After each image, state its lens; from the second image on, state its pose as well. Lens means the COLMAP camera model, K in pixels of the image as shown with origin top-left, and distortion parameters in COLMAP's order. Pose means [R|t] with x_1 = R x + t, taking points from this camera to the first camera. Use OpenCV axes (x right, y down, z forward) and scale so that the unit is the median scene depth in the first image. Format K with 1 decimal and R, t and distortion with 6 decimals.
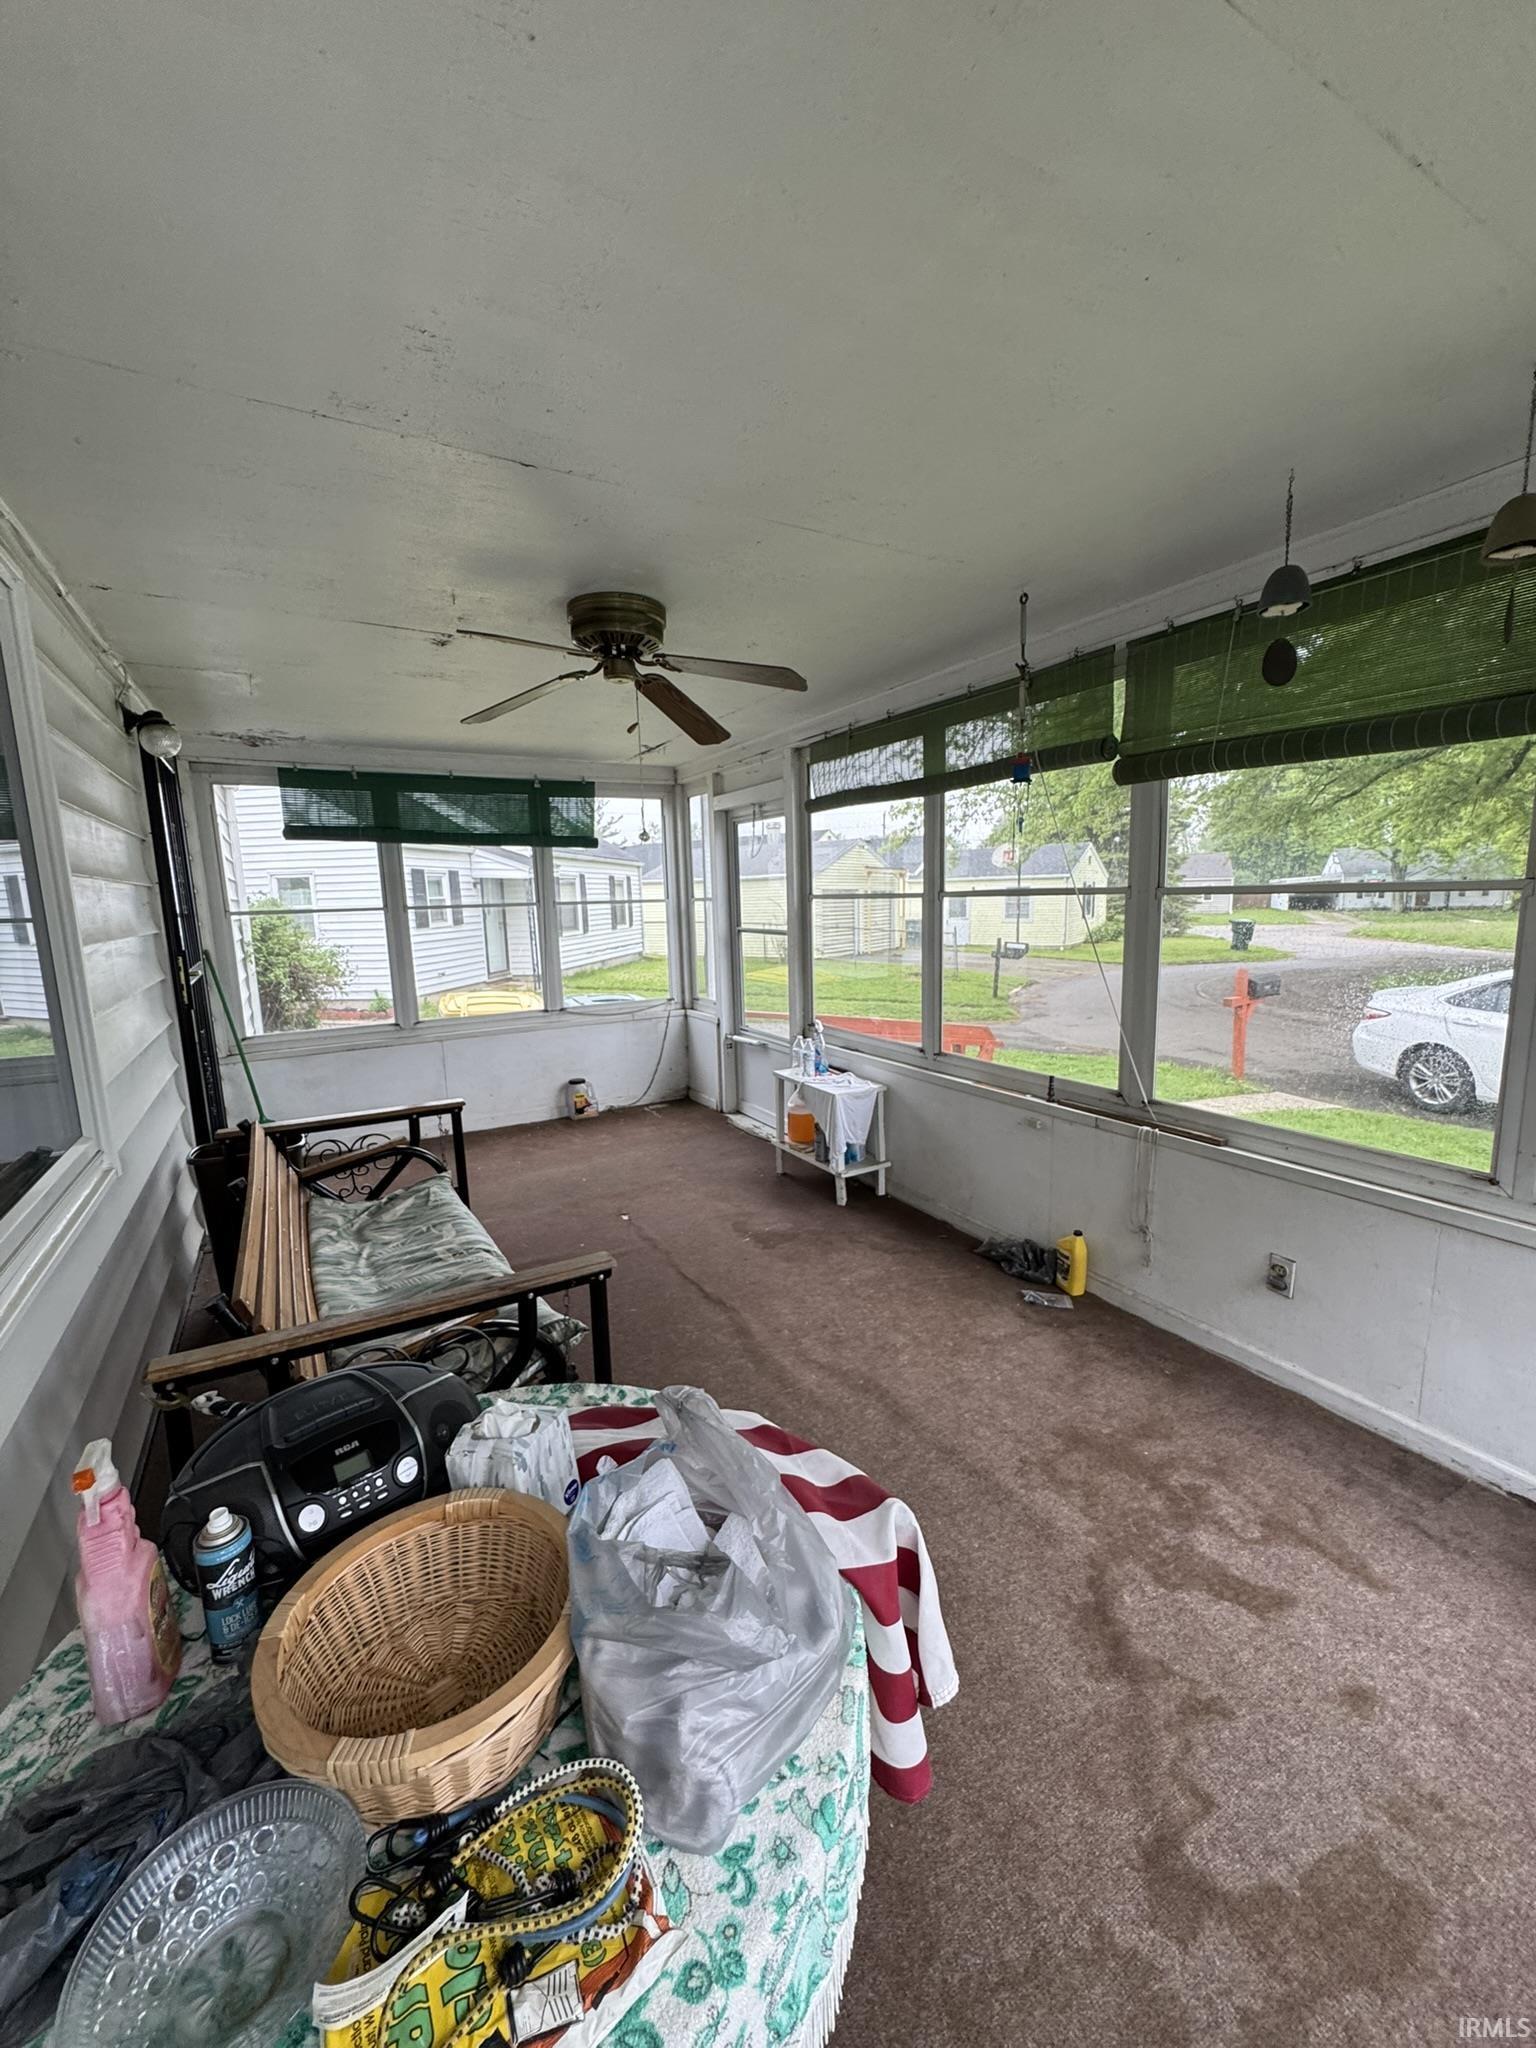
lens RADIAL K [[817.3, 0, 768.7], [0, 817.3, 1021.9], [0, 0, 1]] dist [-0.001604, -0.000051]
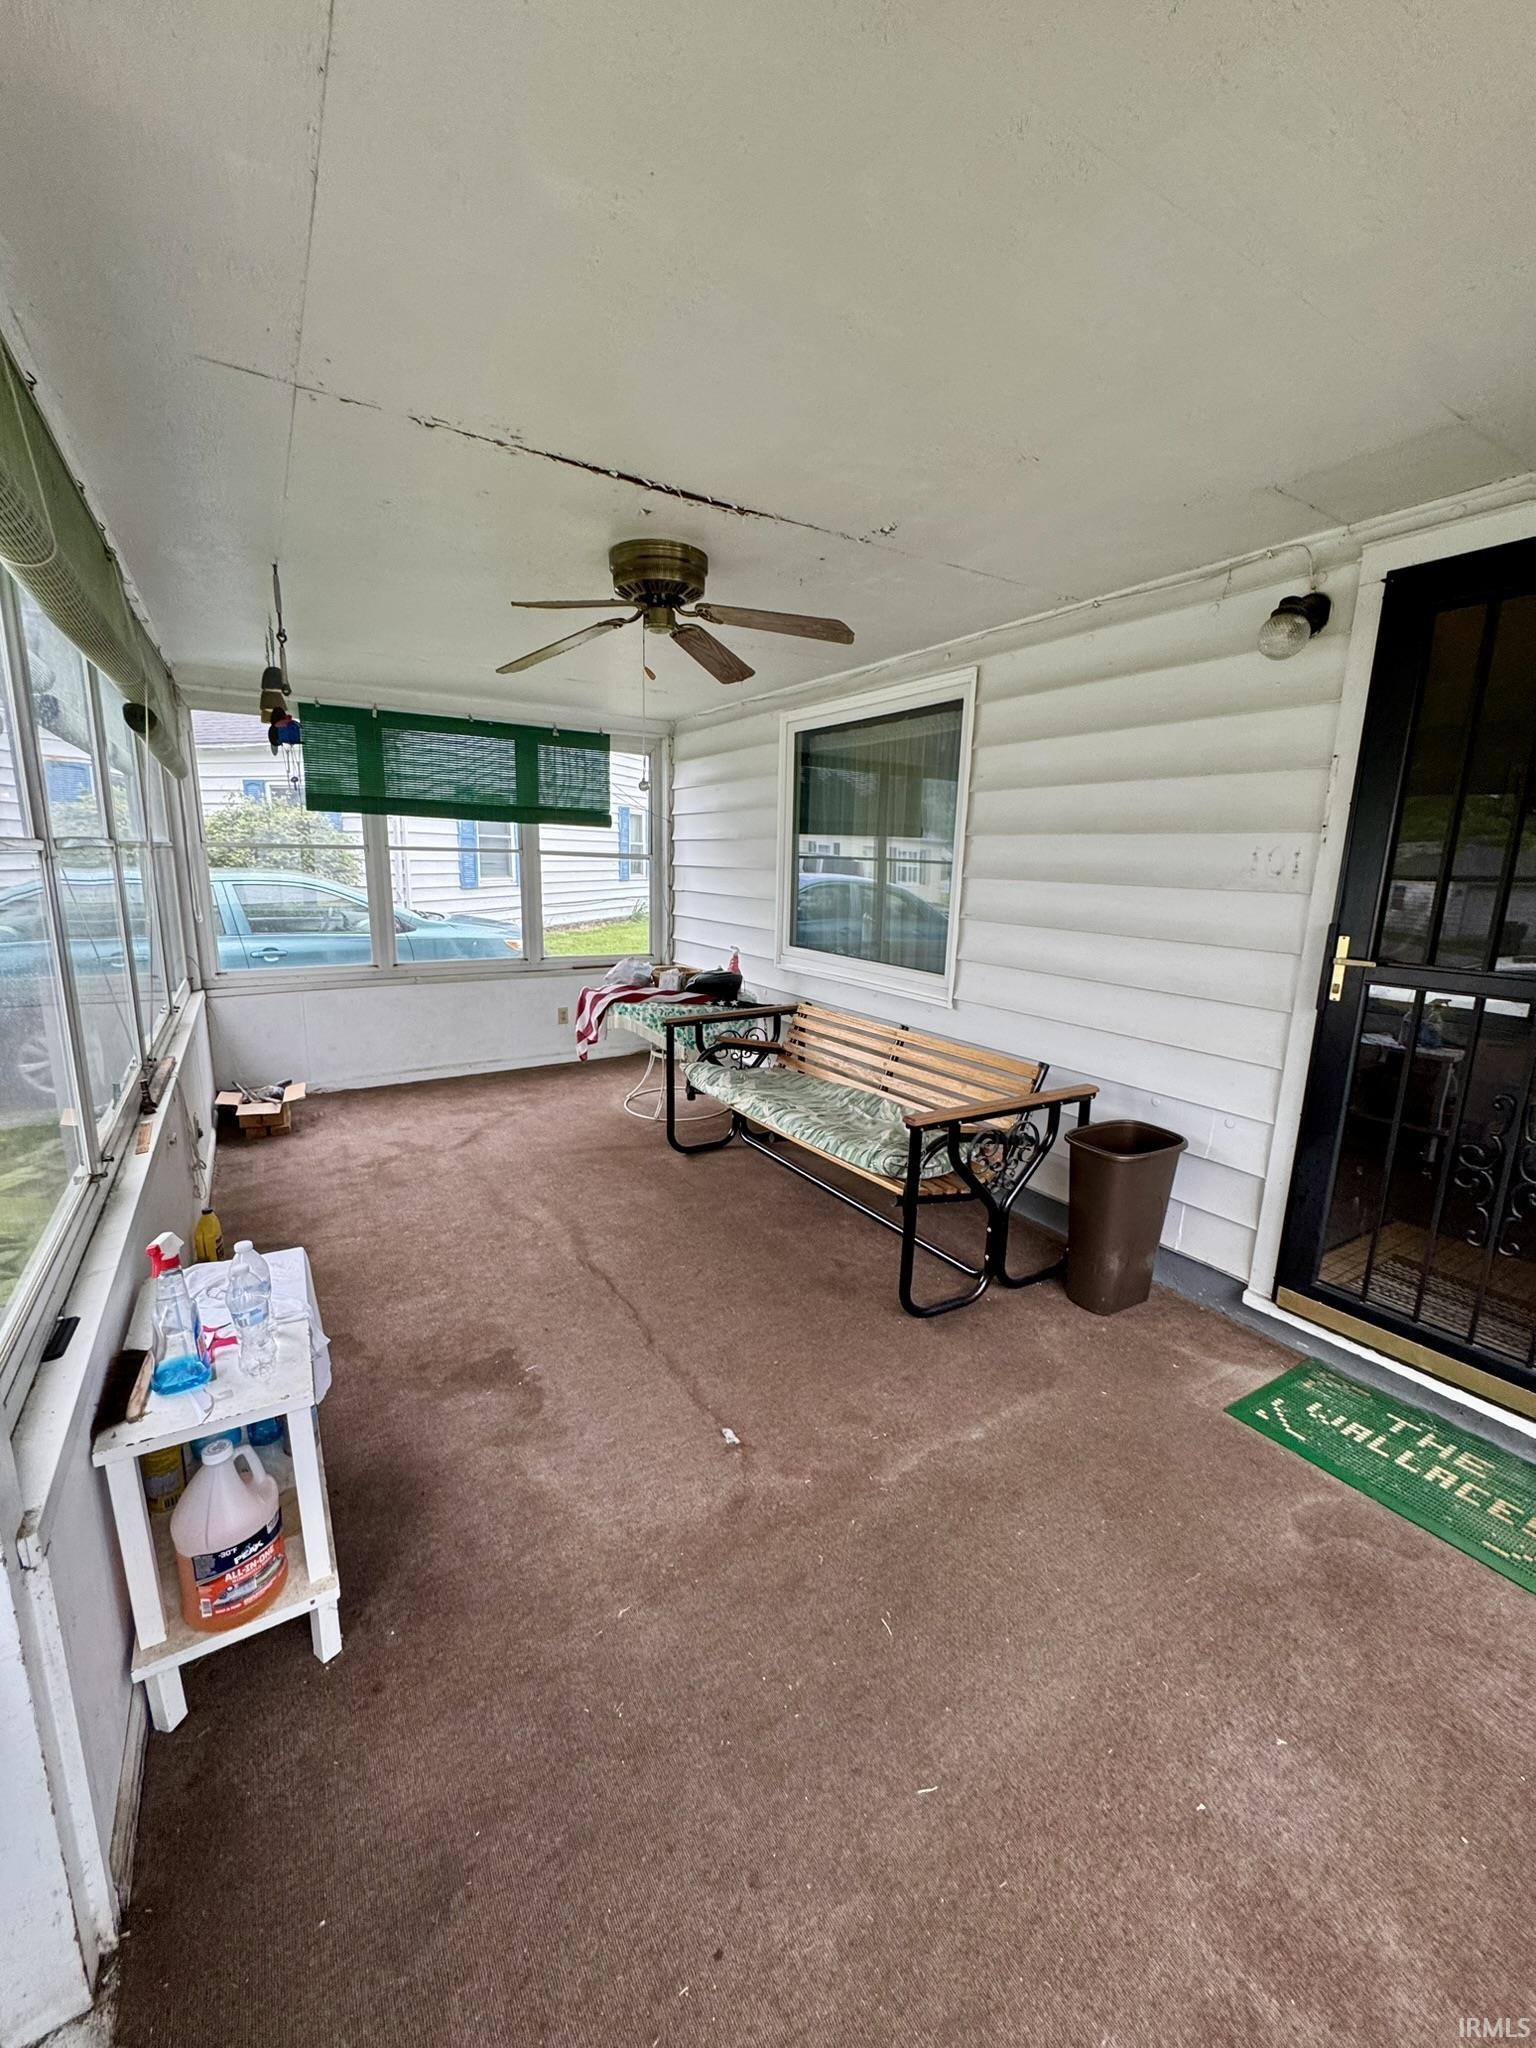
lens RADIAL K [[817.3, 0, 763.8], [0, 817.3, 1020.6], [0, 0, 1]] dist [-0.001604, -0.000051]
pose [[-0.999539, 0.016342, -0.025569, -0.326578], [0.006251, 0.935410, 0.353508, -0.373060], [0.029695, 0.353186, -0.935082, 2.443746]]
